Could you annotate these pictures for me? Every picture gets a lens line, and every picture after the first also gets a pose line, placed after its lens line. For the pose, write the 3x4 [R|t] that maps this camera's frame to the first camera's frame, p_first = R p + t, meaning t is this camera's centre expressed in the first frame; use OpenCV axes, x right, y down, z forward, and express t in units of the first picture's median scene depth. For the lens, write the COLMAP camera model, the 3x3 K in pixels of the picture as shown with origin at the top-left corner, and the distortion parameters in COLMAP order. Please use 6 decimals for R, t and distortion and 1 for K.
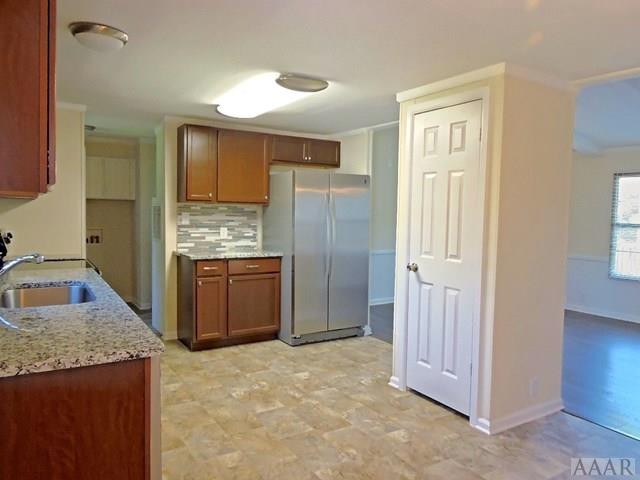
lens RADIAL K [[464.0, 0, 307.4], [0, 464.0, 240.3], [0, 0, 1]] dist [-0.006421, -0.004717]
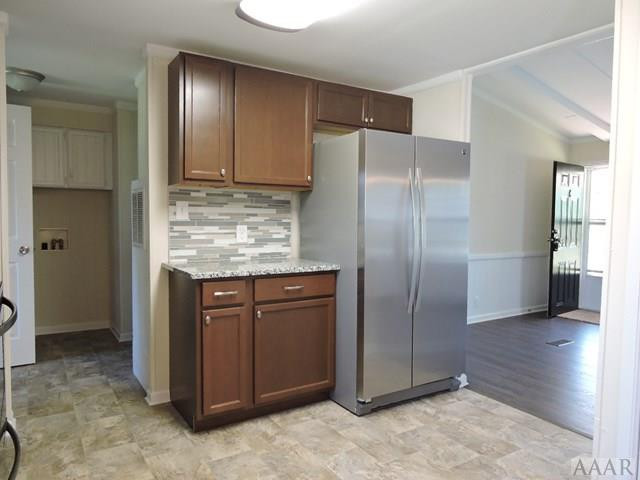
lens RADIAL K [[461.0, 0, 321.9], [0, 461.0, 238.5], [0, 0, 1]] dist [-0.004796, 0.003231]
pose [[0.999212, -0.007272, 0.039030, -0.098126], [0.007617, 0.999933, -0.008712, -0.002797], [-0.038964, 0.009002, 0.999200, 0.367675]]
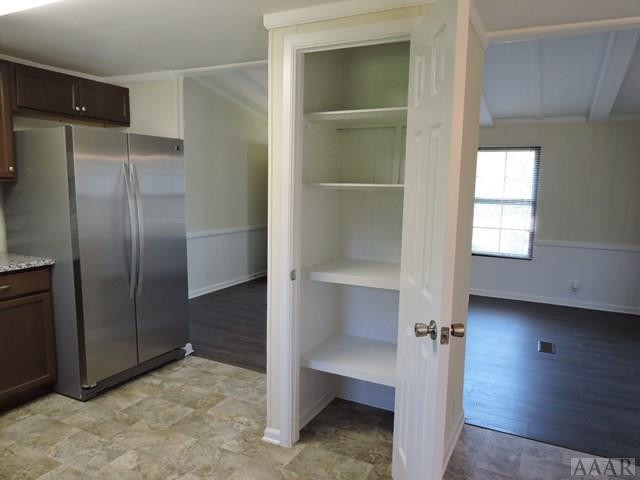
lens RADIAL K [[461.0, 0, 321.9], [0, 461.0, 238.5], [0, 0, 1]] dist [-0.004796, 0.003231]
pose [[0.843674, -0.070192, 0.532248, -0.074563], [0.034342, 0.996442, 0.076974, -0.034289], [-0.535757, -0.046662, 0.843082, 0.277563]]
